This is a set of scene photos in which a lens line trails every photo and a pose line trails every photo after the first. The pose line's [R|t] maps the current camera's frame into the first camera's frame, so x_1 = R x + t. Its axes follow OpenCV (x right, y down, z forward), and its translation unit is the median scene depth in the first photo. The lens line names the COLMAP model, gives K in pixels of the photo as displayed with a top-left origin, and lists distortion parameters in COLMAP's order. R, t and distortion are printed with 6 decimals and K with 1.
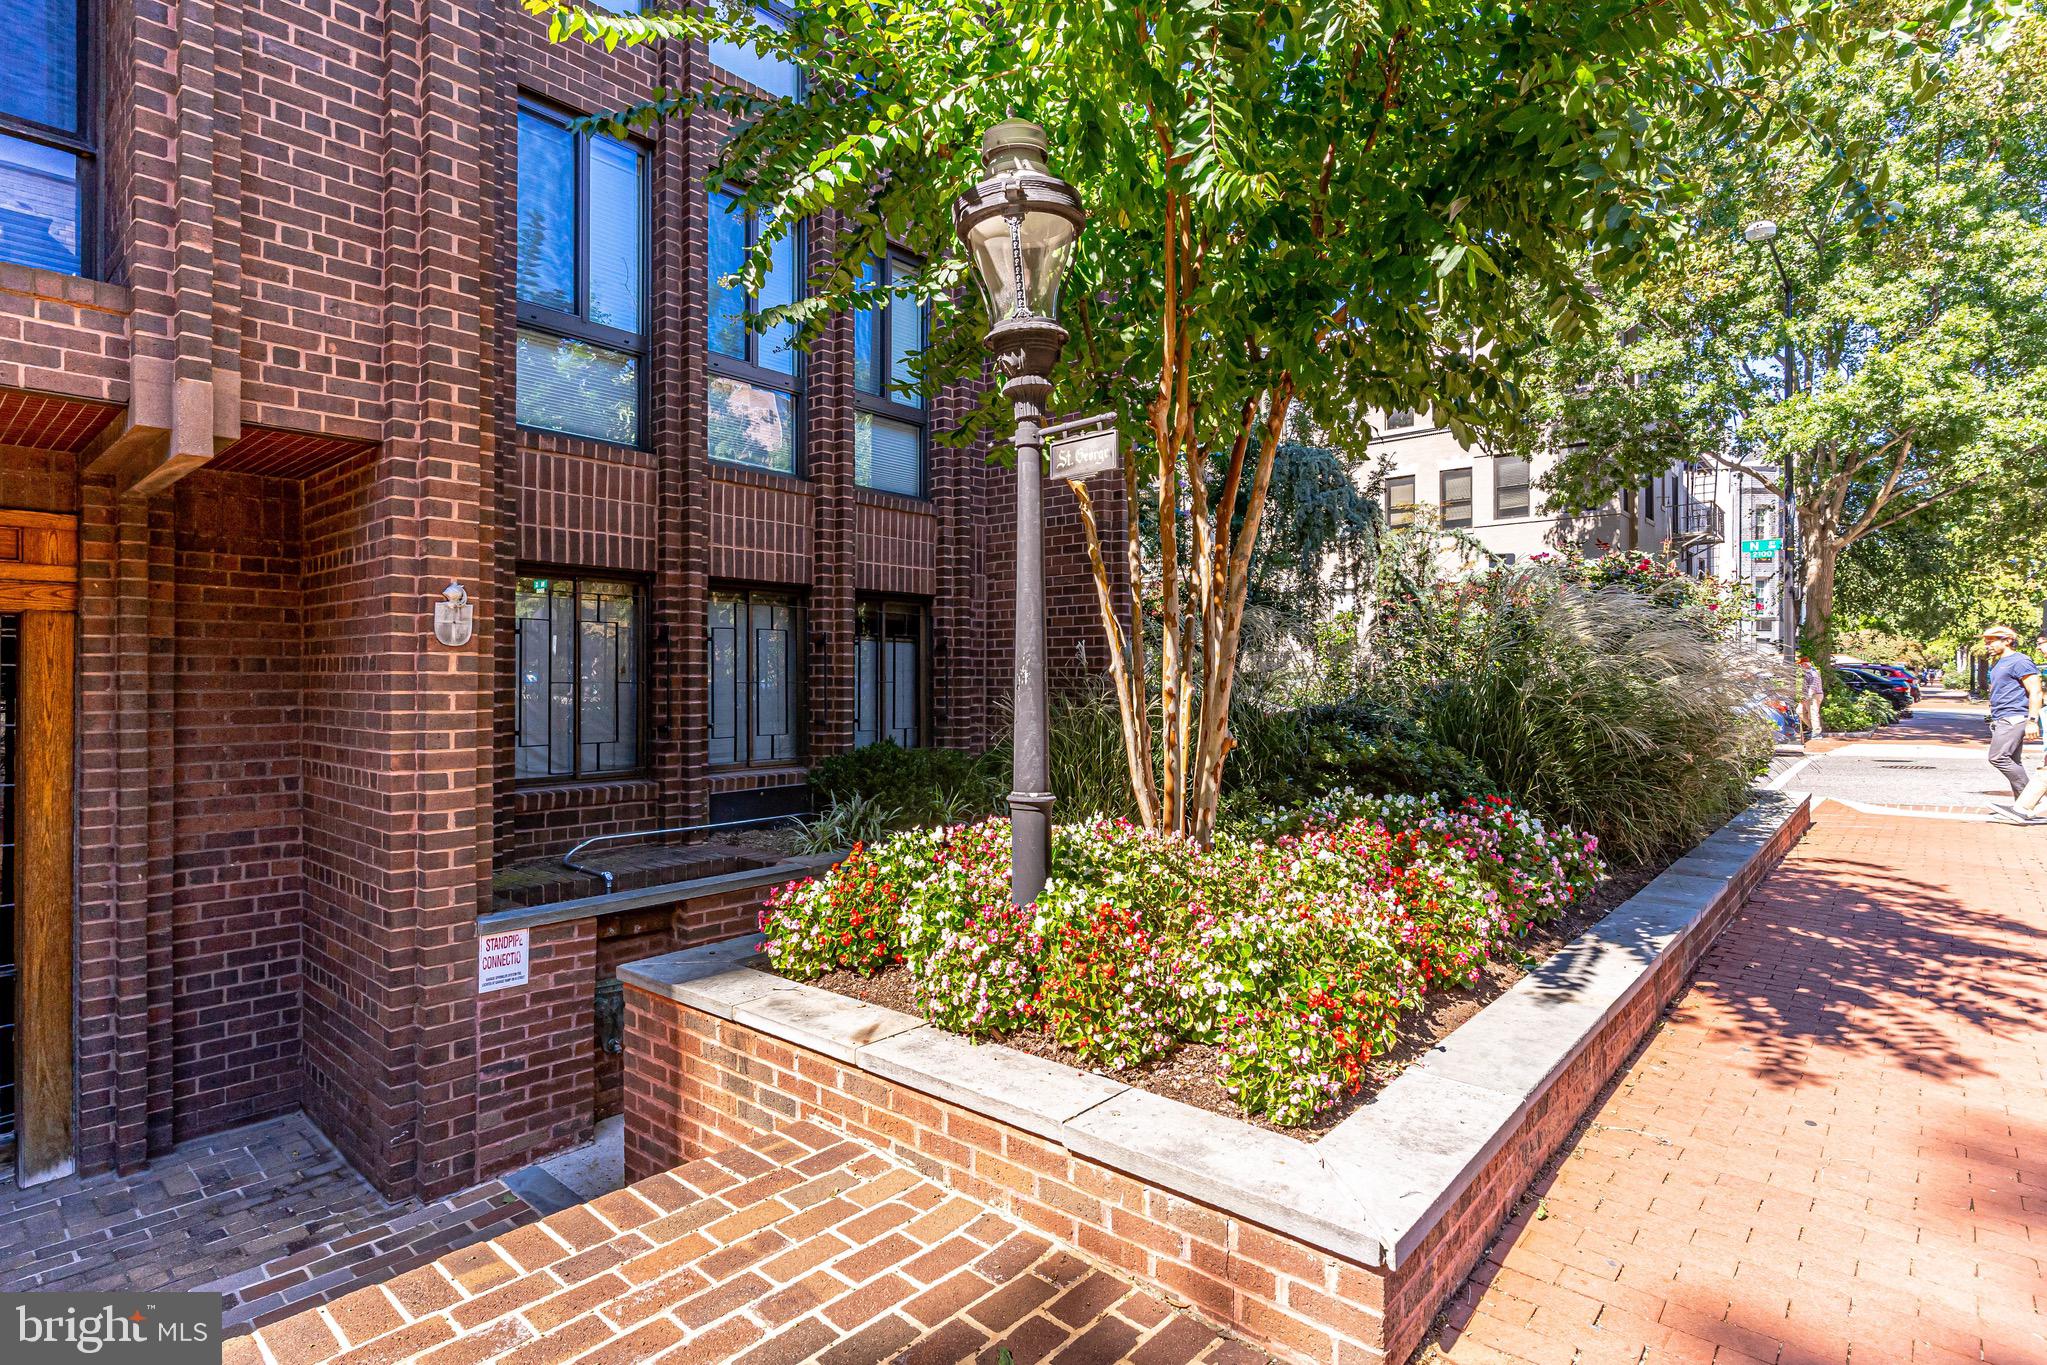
lens RADIAL K [[991.6, 0, 1031.8], [0, 991.6, 674.8], [0, 0, 1]] dist [-0.003187, -0.000076]
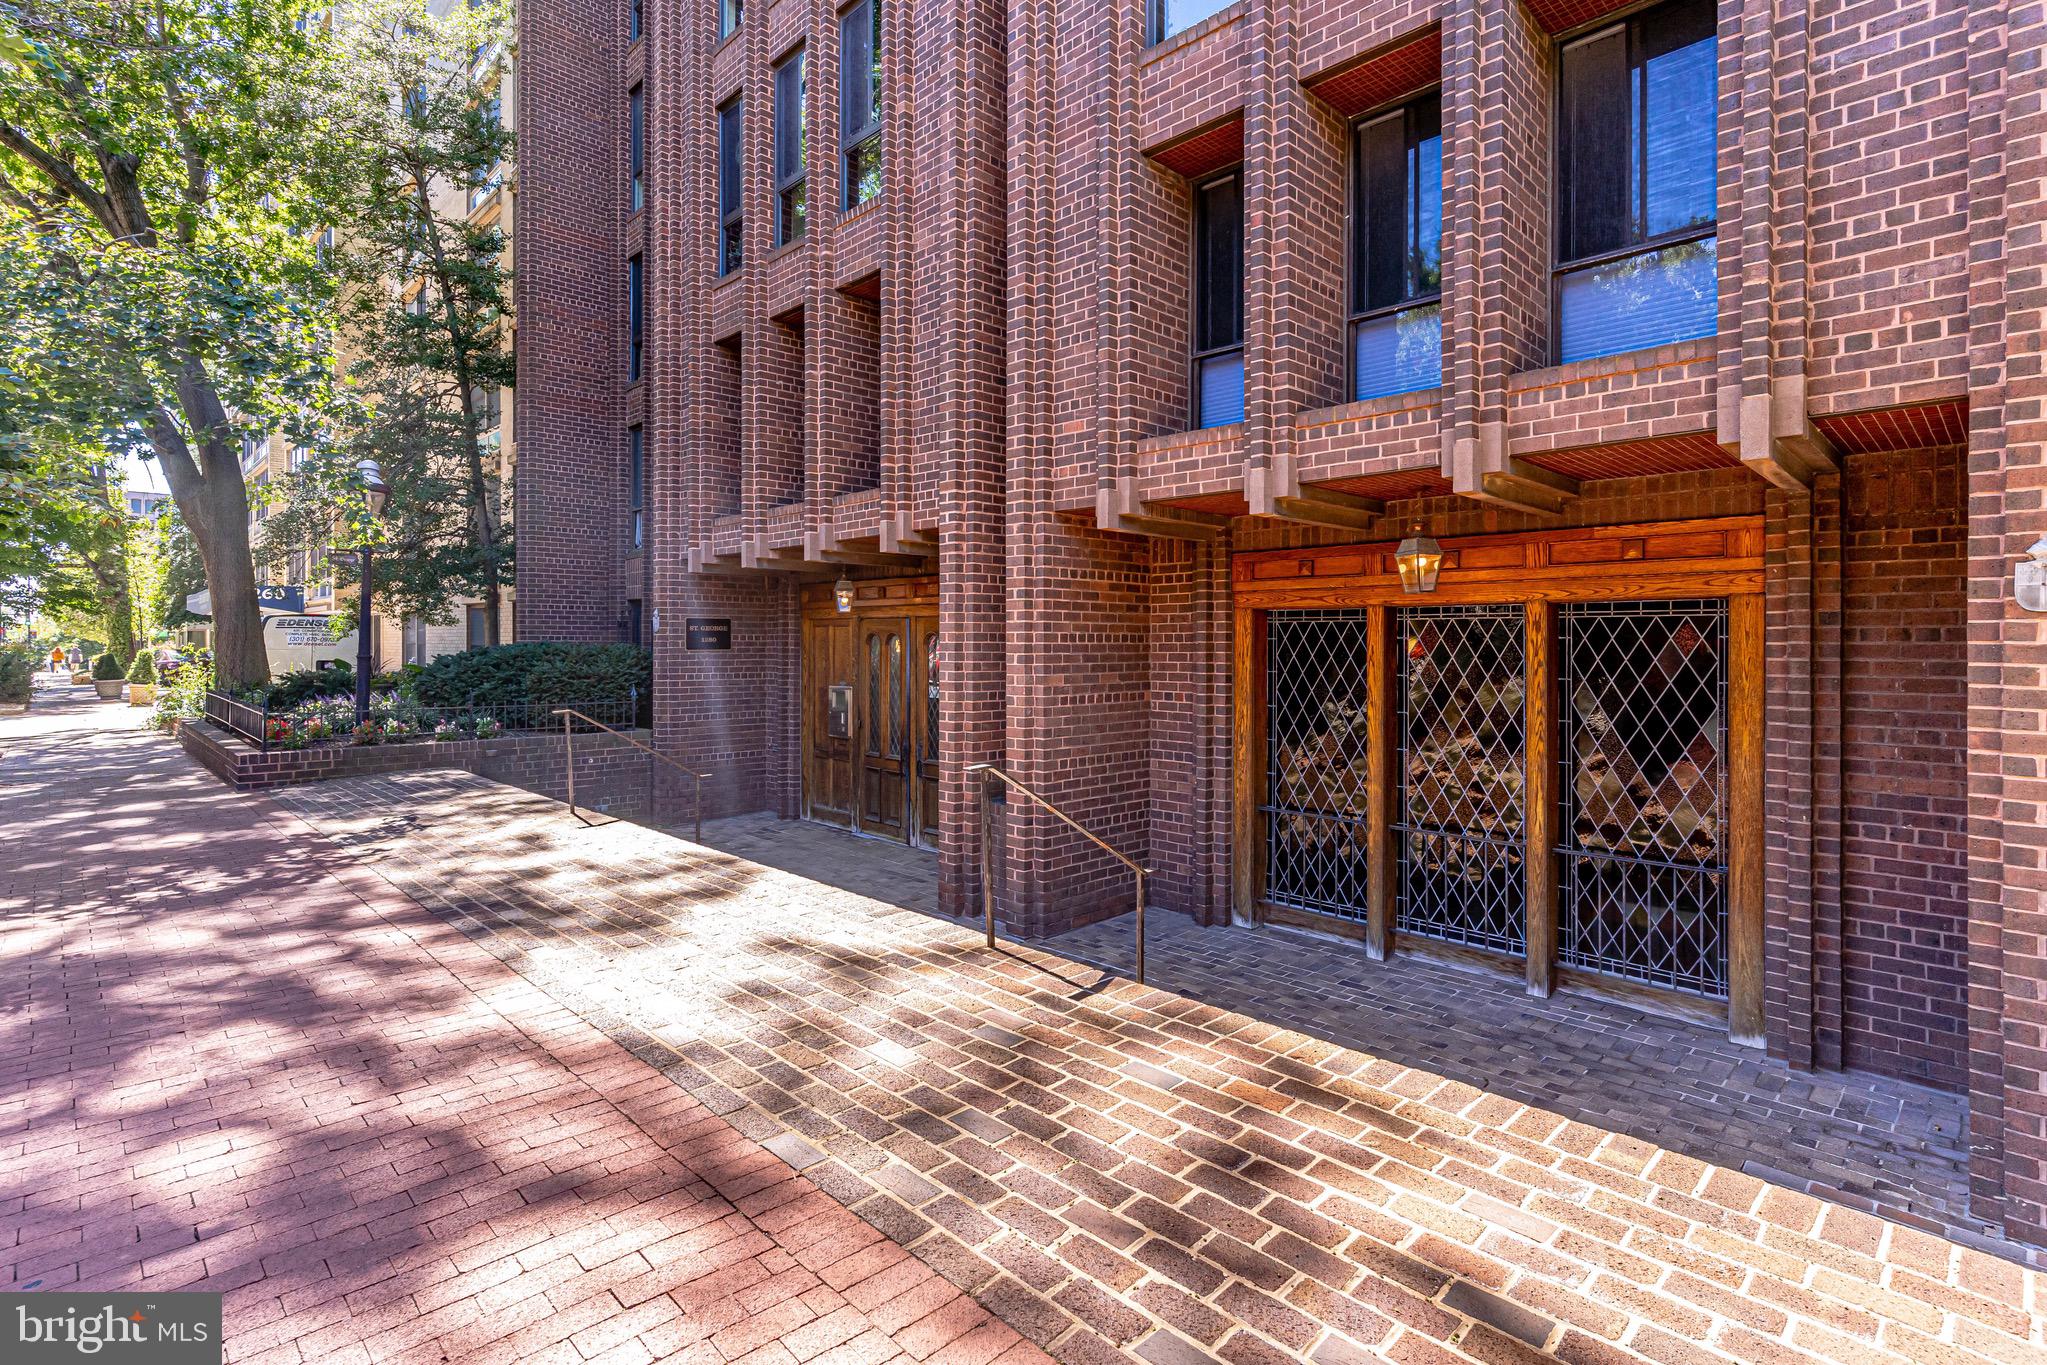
lens RADIAL K [[991.6, 0, 1065.8], [0, 991.6, 647.1], [0, 0, 1]] dist [-0.003187, -0.000076]
pose [[-0.038148, 0.004671, -0.999261, 0.301414], [0.000667, 0.999989, 0.004649, -0.002996], [0.999272, -0.000489, -0.038151, 0.182198]]
